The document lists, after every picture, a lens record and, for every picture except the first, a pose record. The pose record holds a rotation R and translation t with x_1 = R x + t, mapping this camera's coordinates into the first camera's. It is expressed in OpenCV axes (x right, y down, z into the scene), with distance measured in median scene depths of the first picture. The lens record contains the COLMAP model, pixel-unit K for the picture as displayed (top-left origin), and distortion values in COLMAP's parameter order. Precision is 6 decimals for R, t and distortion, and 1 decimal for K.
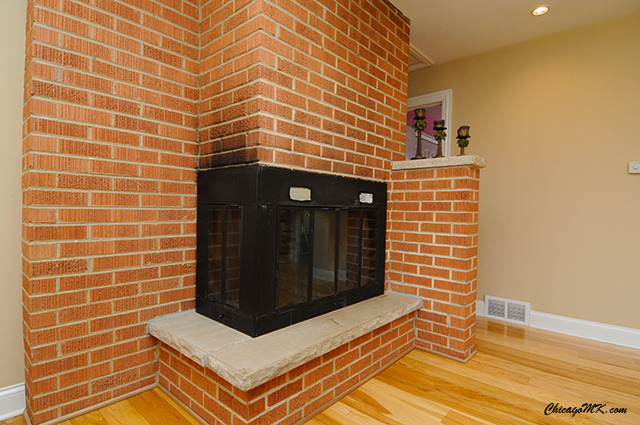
lens RADIAL K [[336.6, 0, 320.0], [0, 336.6, 212.5], [0, 0, 1]] dist [0.001910, -0.026017]
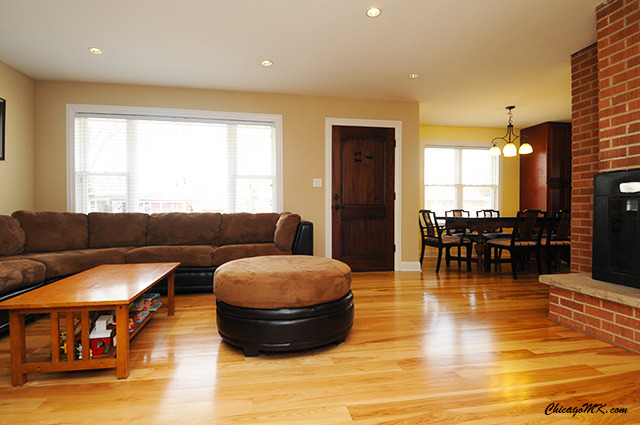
lens RADIAL K [[336.6, 0, 320.0], [0, 336.6, 212.5], [0, 0, 1]] dist [0.001910, -0.026017]
pose [[-0.622405, -0.018190, -0.782484, 1.801605], [-0.022647, 0.999730, -0.005226, 0.082053], [0.782367, 0.014468, -0.622649, 0.910006]]
